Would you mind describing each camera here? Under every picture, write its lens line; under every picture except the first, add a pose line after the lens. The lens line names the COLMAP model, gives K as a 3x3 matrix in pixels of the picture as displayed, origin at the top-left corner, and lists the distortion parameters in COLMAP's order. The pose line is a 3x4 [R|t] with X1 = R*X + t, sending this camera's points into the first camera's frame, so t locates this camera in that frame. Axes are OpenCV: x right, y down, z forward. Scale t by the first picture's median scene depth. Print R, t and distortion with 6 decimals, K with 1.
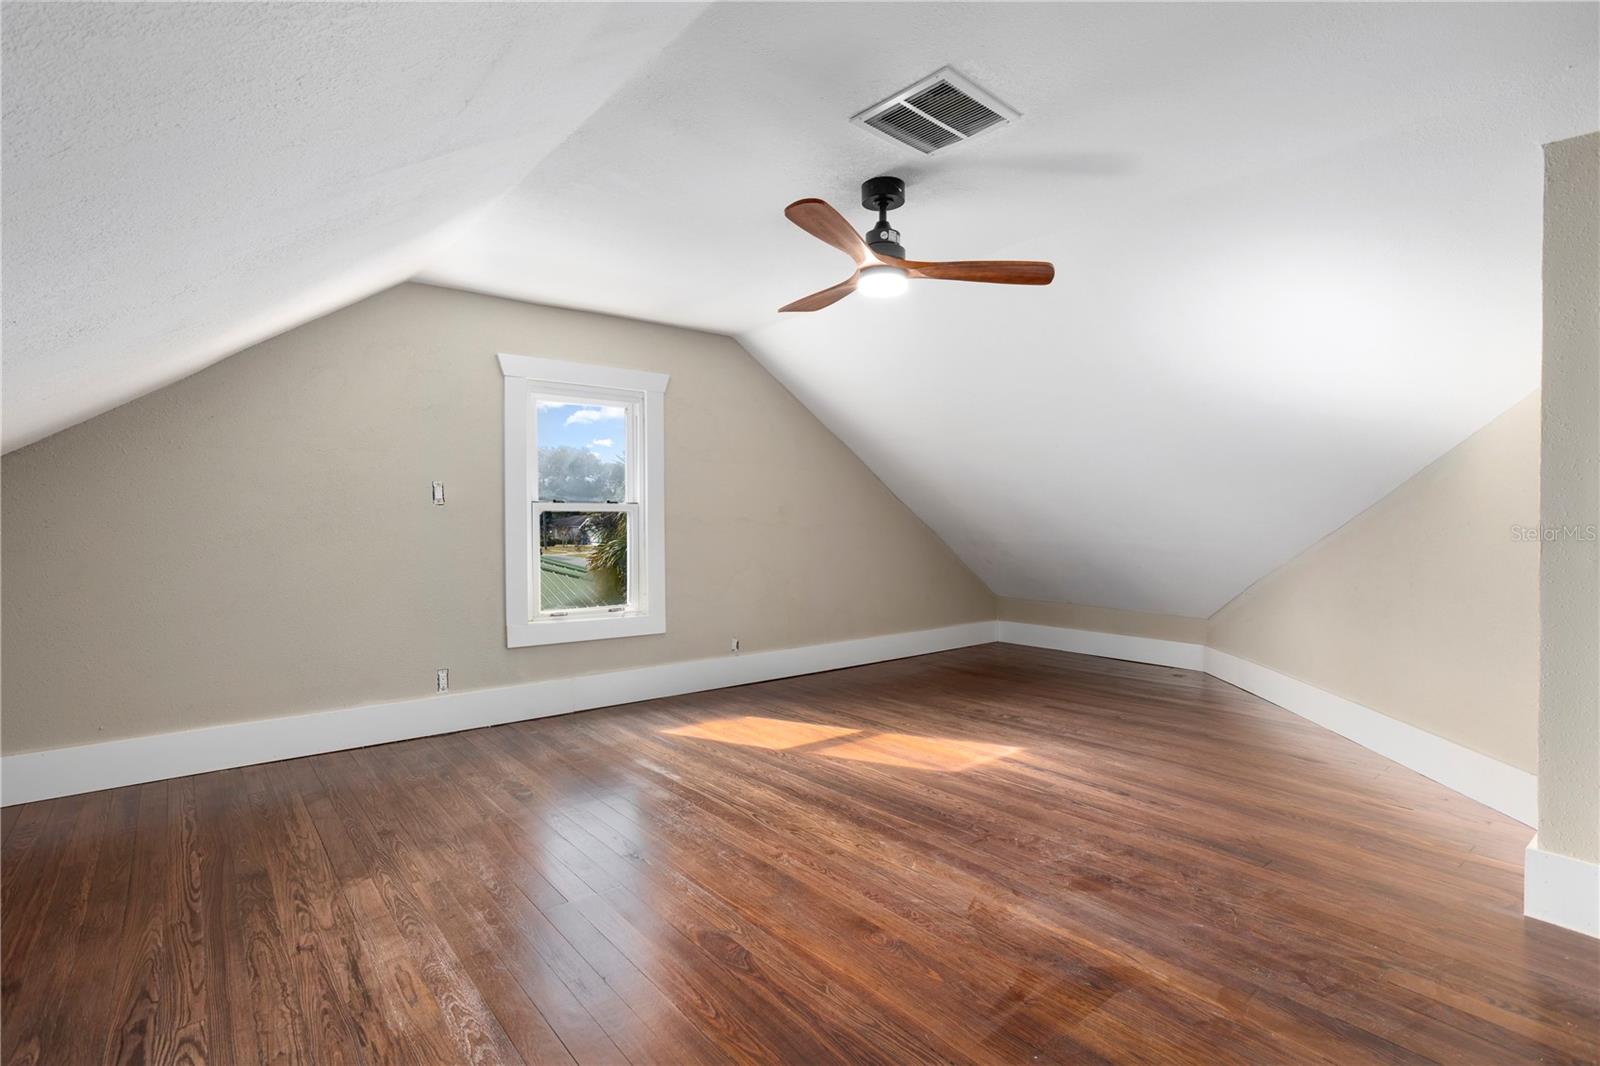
lens RADIAL K [[776.7, 0, 801.5], [0, 776.7, 521.4], [0, 0, 1]] dist [-0.066769, 0.037255]
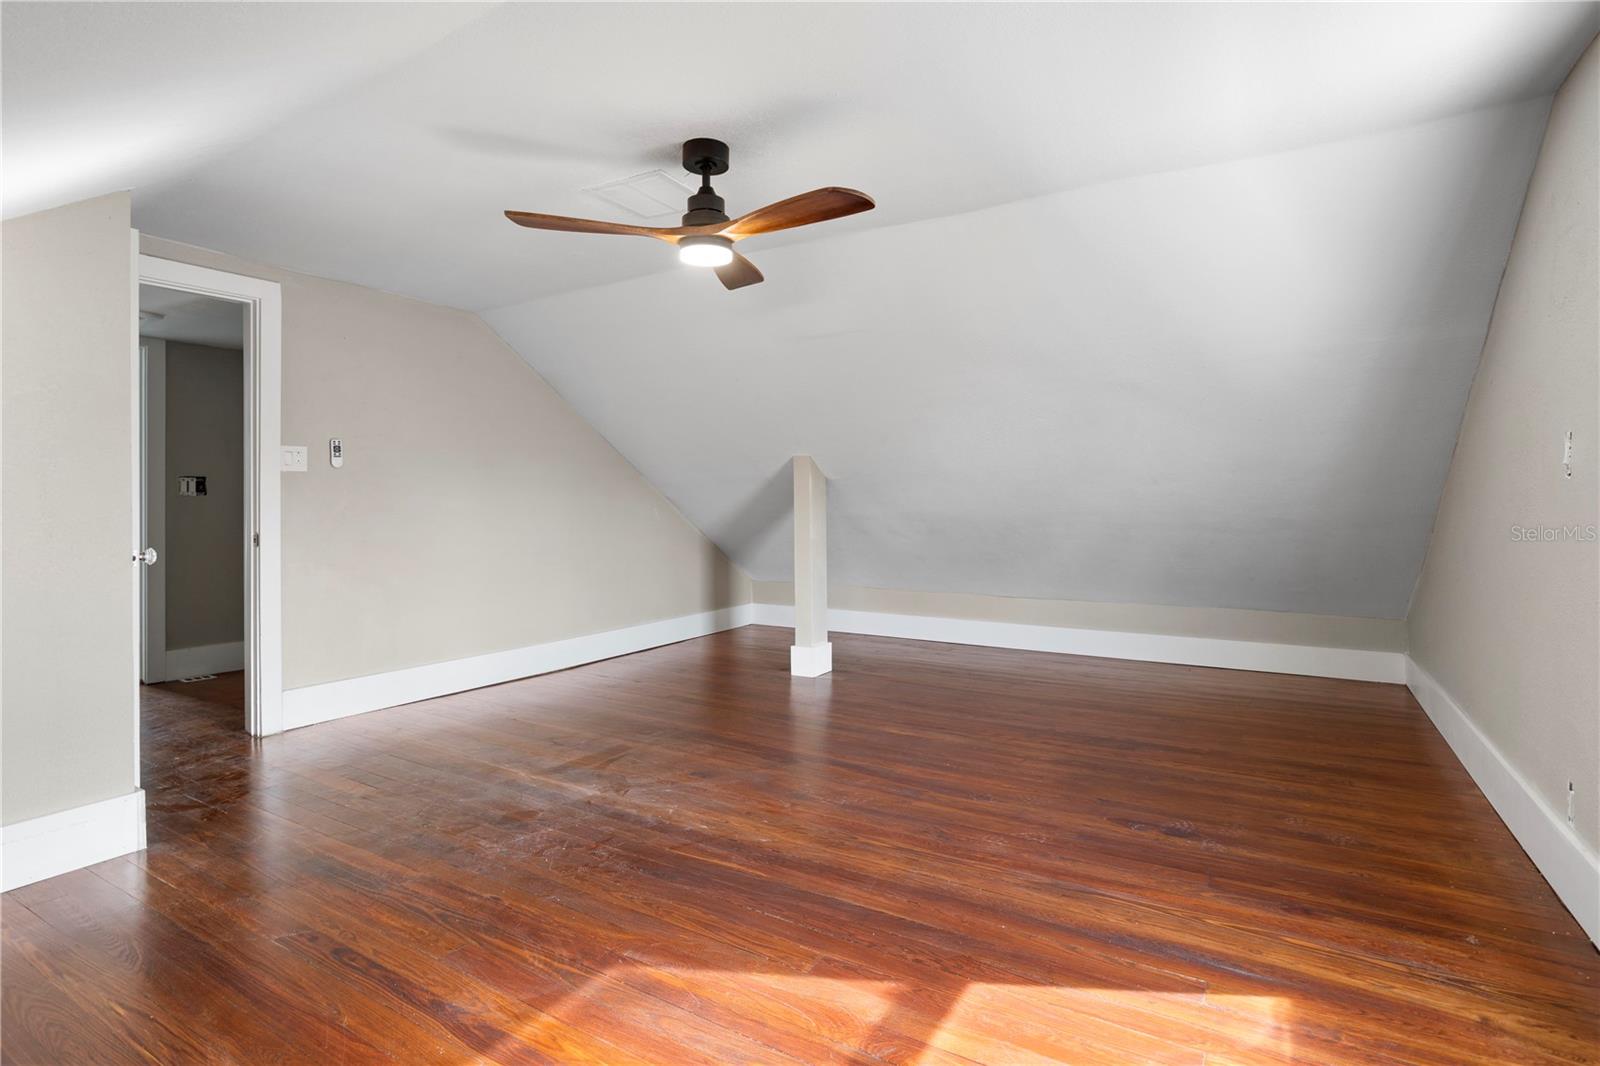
lens RADIAL K [[776.7, 0, 801.5], [0, 776.7, 521.4], [0, 0, 1]] dist [-0.066769, 0.037255]
pose [[-0.942117, 0.012542, -0.335049, 0.305981], [0.004587, 0.999689, 0.024524, -0.005234], [0.335252, 0.021568, -0.941882, 1.911200]]
